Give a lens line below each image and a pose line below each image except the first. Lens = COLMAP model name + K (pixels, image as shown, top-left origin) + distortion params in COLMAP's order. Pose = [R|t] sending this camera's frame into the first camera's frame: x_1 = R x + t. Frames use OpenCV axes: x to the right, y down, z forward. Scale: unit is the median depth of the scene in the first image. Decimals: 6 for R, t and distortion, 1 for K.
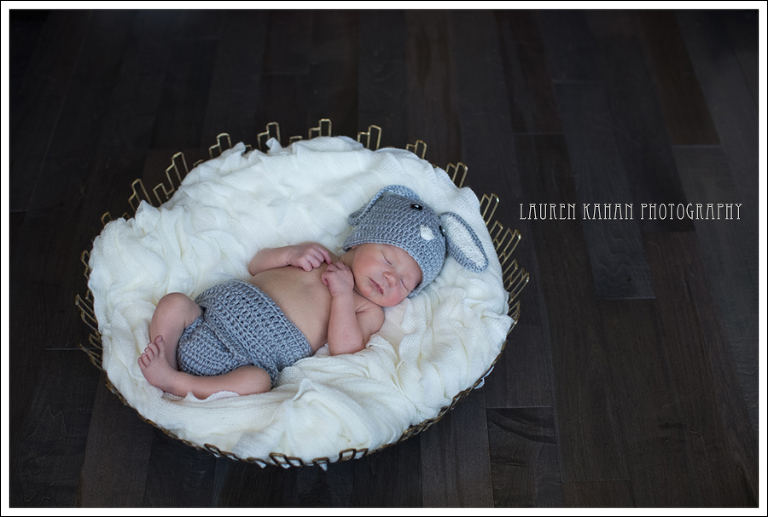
lens RADIAL K [[1054.0, 0, 384.0], [0, 1054.0, 258.5], [0, 0, 1]] dist [-0.134148, -0.024347]
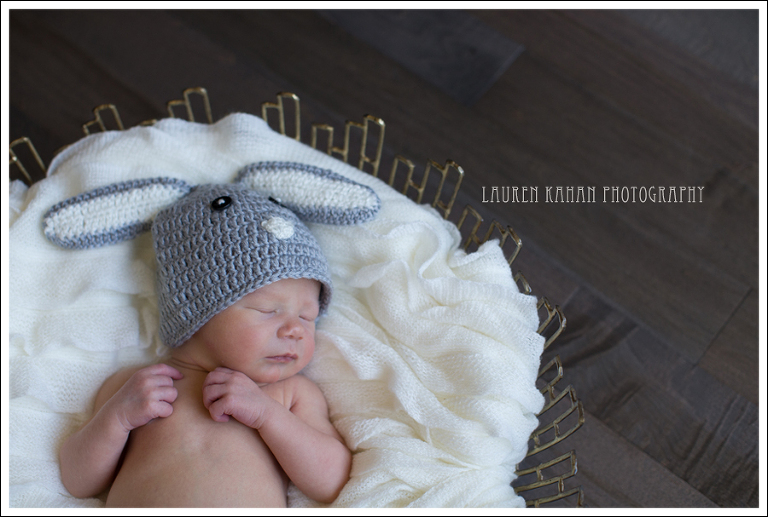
lens RADIAL K [[1054.0, 0, 384.0], [0, 1054.0, 258.5], [0, 0, 1]] dist [-0.134148, -0.024347]
pose [[0.665468, -0.697598, 0.265535, -0.079676], [0.628760, 0.715609, 0.304244, -0.142867], [-0.402260, -0.035506, 0.914837, 0.457269]]
